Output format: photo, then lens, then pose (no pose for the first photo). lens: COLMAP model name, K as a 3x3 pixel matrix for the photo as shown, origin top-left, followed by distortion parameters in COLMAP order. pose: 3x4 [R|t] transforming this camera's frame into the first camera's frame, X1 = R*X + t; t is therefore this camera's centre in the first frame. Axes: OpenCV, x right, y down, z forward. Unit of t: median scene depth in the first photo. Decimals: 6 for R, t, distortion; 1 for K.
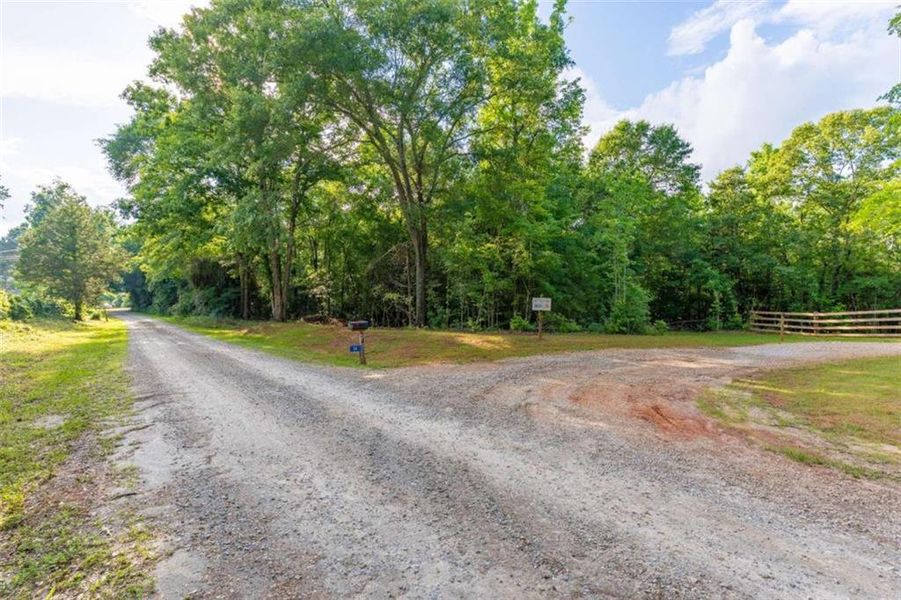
lens RADIAL K [[427.9, 0, 450.5], [0, 427.9, 300.0], [0, 0, 1]] dist [0.003317, -0.000349]
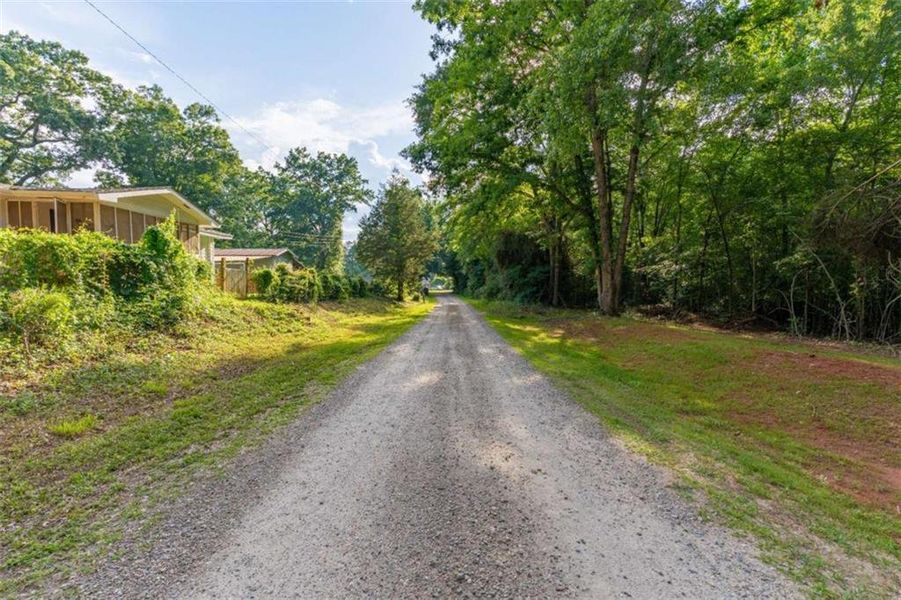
lens RADIAL K [[427.9, 0, 450.5], [0, 427.9, 300.0], [0, 0, 1]] dist [0.003317, -0.000349]
pose [[0.787251, 0.031610, -0.615823, -0.219004], [-0.010361, 0.999222, 0.038045, 0.007432], [0.616546, -0.023570, 0.786966, 0.397840]]
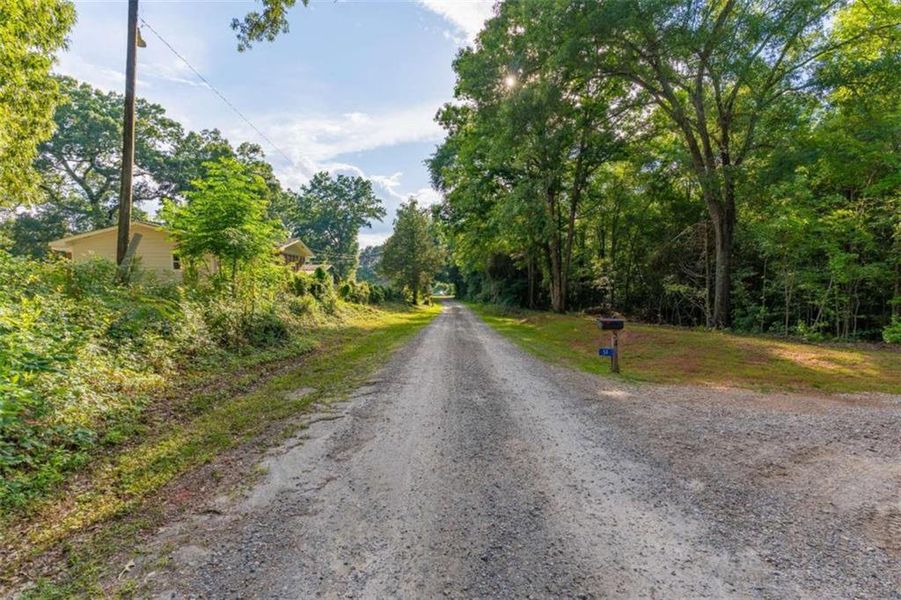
lens RADIAL K [[427.9, 0, 450.5], [0, 427.9, 300.0], [0, 0, 1]] dist [0.003317, -0.000349]
pose [[0.786851, 0.027298, -0.616540, 0.017902], [-0.014934, 0.999571, 0.025198, -0.000679], [0.616963, -0.010620, 0.786921, 0.072178]]
